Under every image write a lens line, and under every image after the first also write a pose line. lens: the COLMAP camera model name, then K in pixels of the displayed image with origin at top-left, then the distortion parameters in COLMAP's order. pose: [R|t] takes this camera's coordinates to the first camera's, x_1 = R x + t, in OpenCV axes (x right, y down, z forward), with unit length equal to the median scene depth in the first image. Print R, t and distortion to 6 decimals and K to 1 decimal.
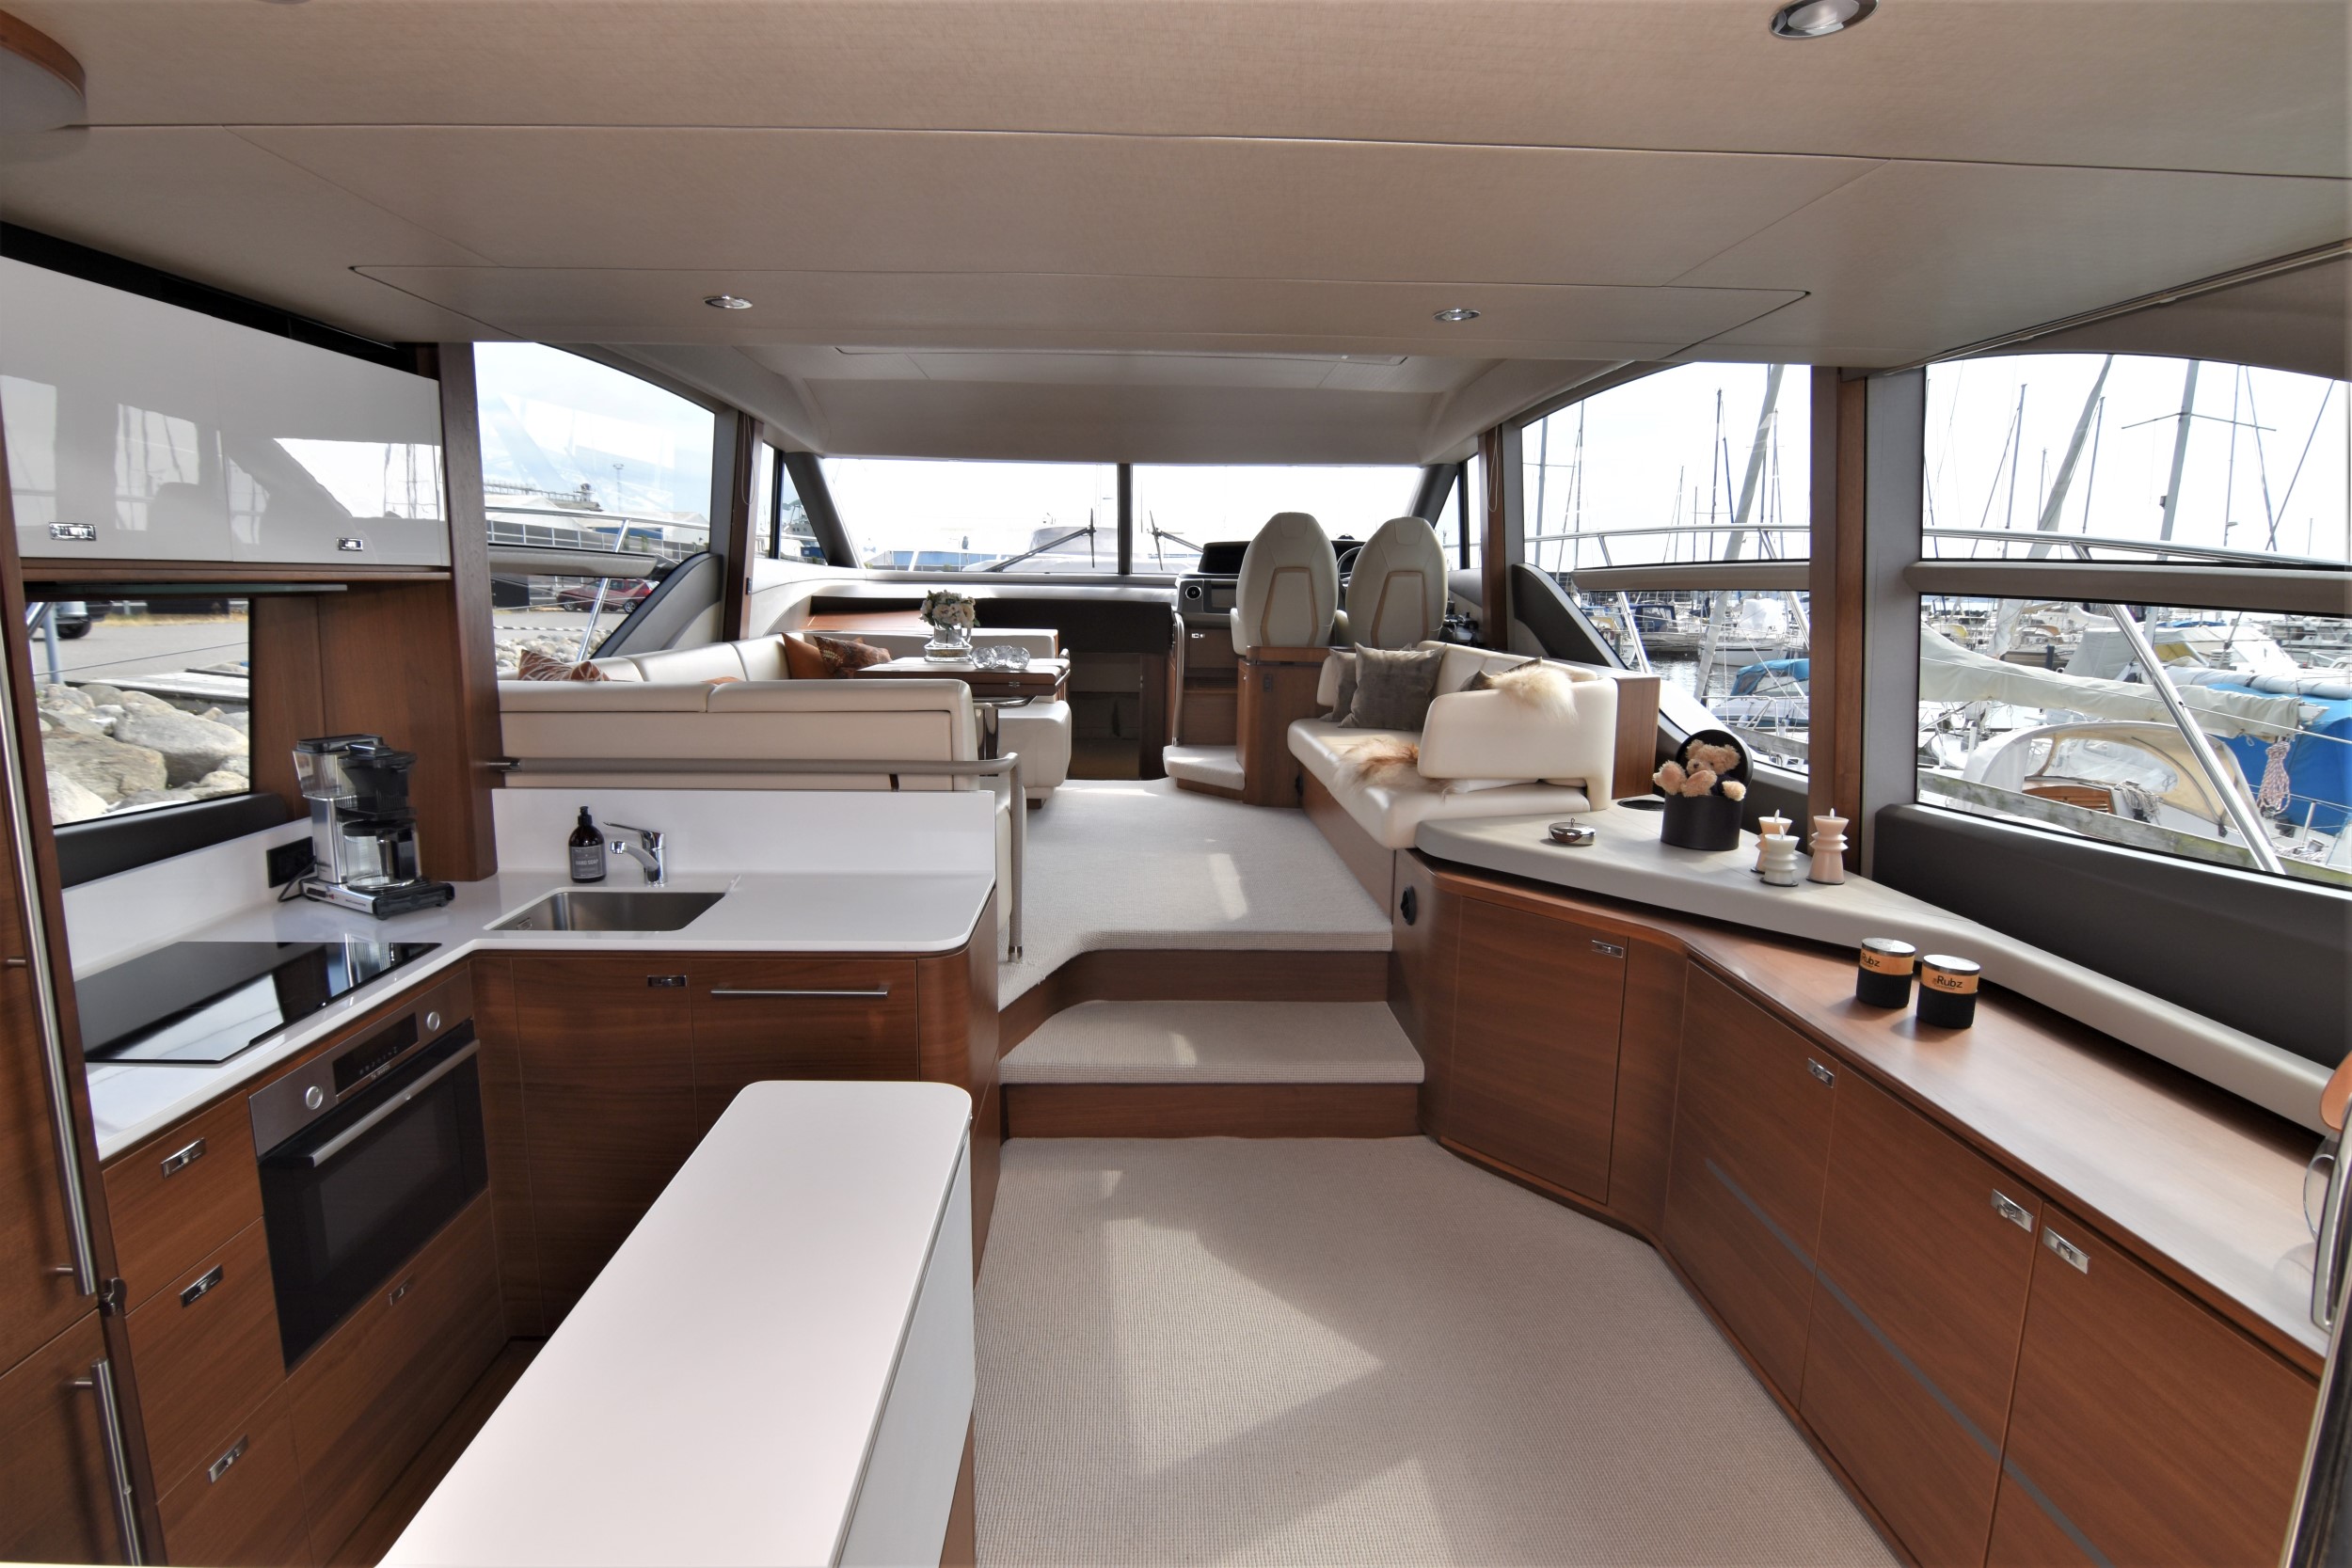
lens RADIAL K [[1183.7, 0, 1164.9], [0, 1183.7, 782.6], [0, 0, 1]] dist [-0.012298, -0.000699]
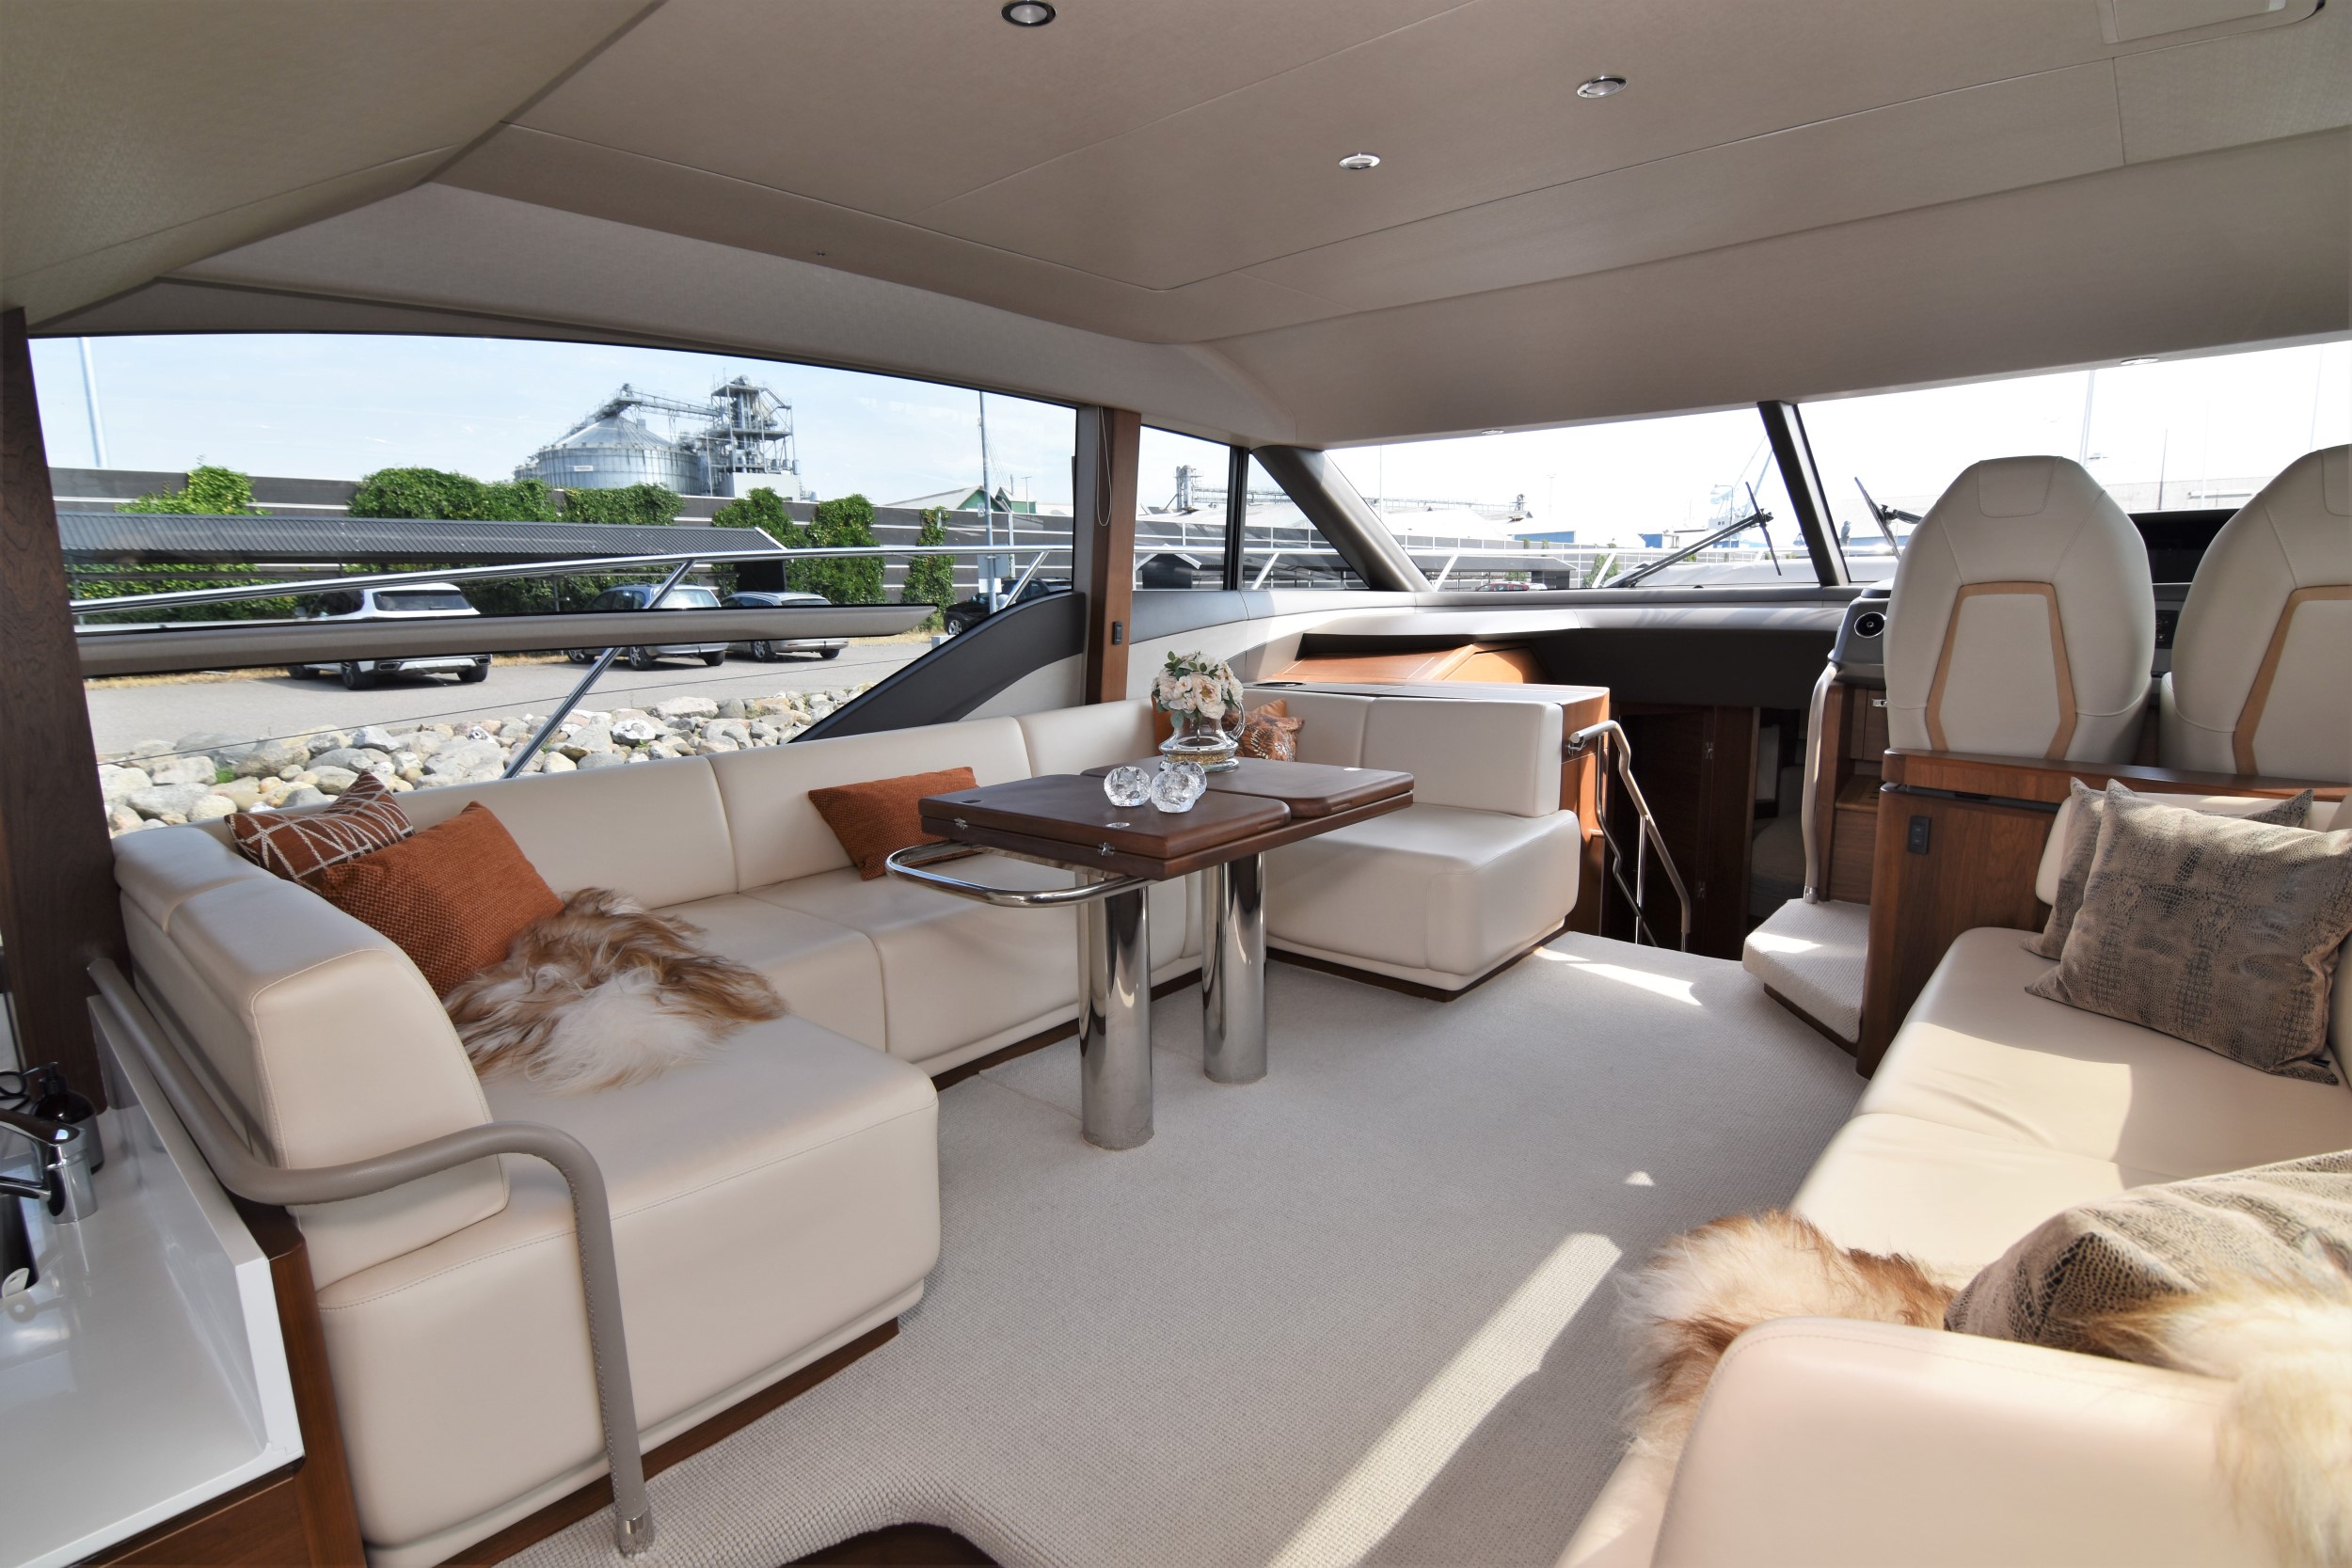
lens RADIAL K [[1143.1, 0, 1166.8], [0, 1143.1, 776.9], [0, 0, 1]] dist [-0.003083, -0.014736]
pose [[0.734934, 0.078514, -0.673578, 0.261876], [-0.076919, 0.996516, 0.032231, -0.152563], [0.673762, 0.028123, 0.738413, 0.735579]]
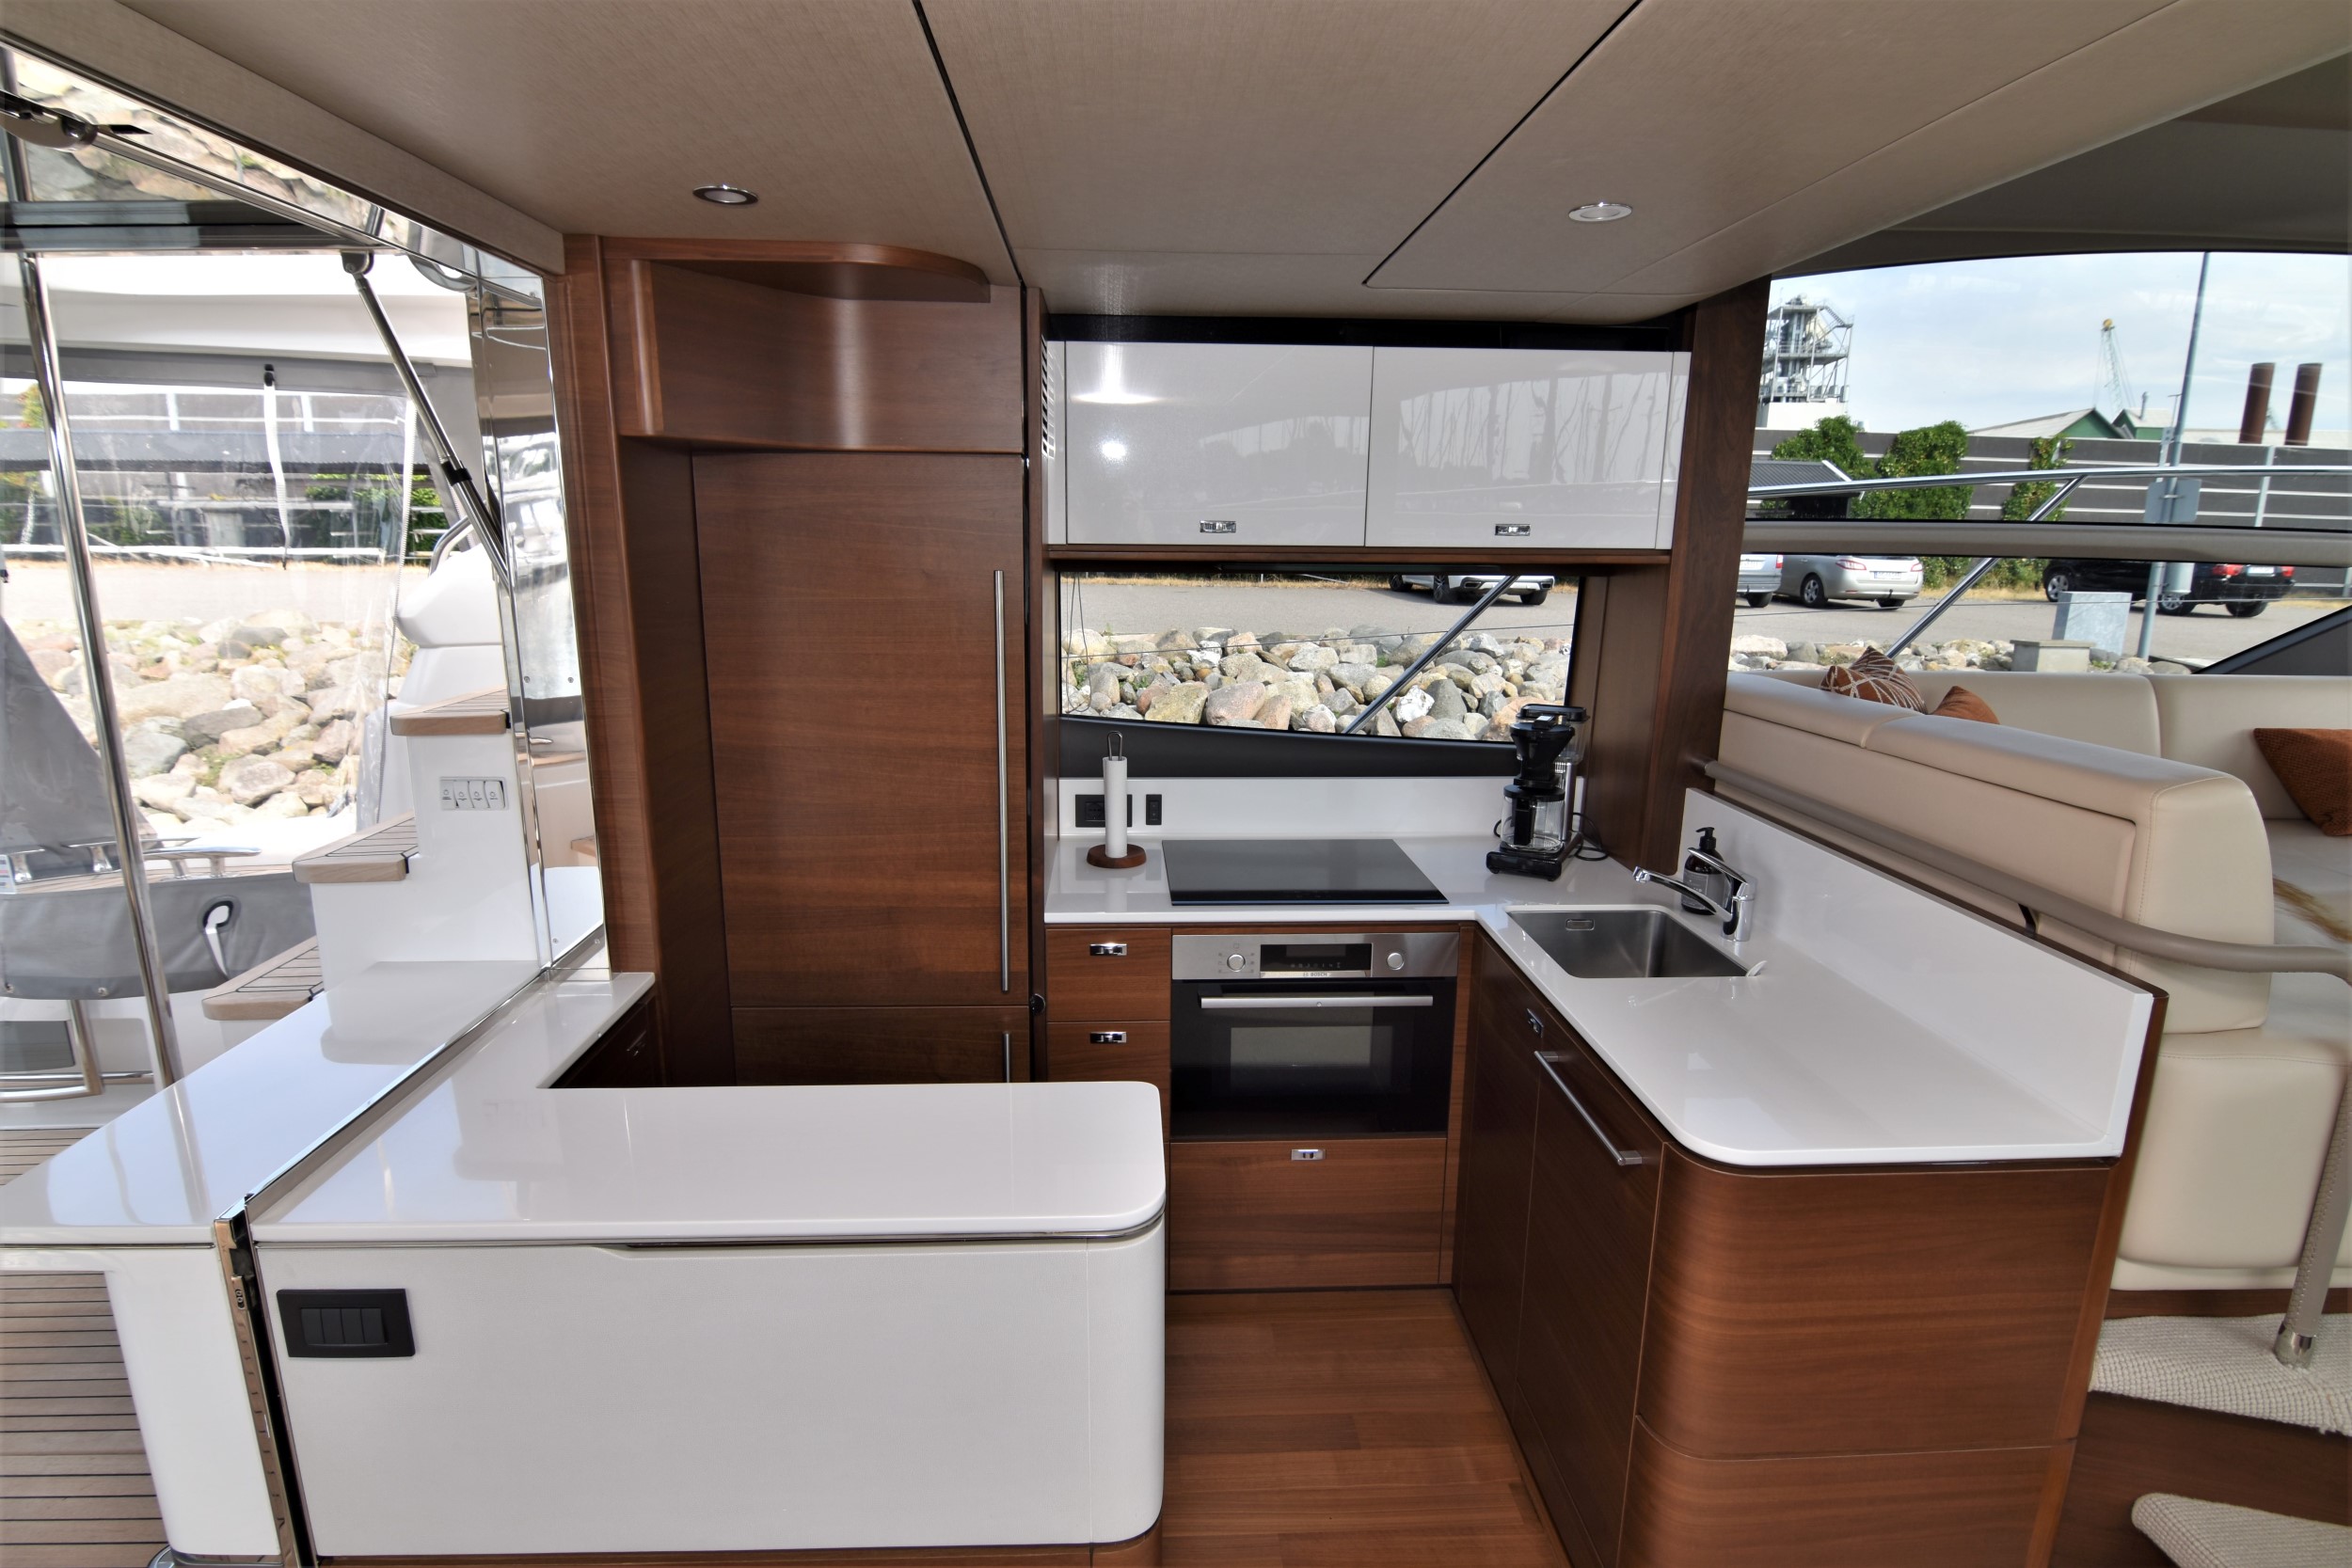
lens RADIAL K [[1159.3, 0, 1147.5], [0, 1159.3, 784.9], [0, 0, 1]] dist [-0.006636, -0.018518]
pose [[0.000804, 0.197485, -0.980306, 0.255086], [-0.173536, 0.965460, 0.194352, -0.079550], [0.984827, 0.169962, 0.035047, 0.429583]]
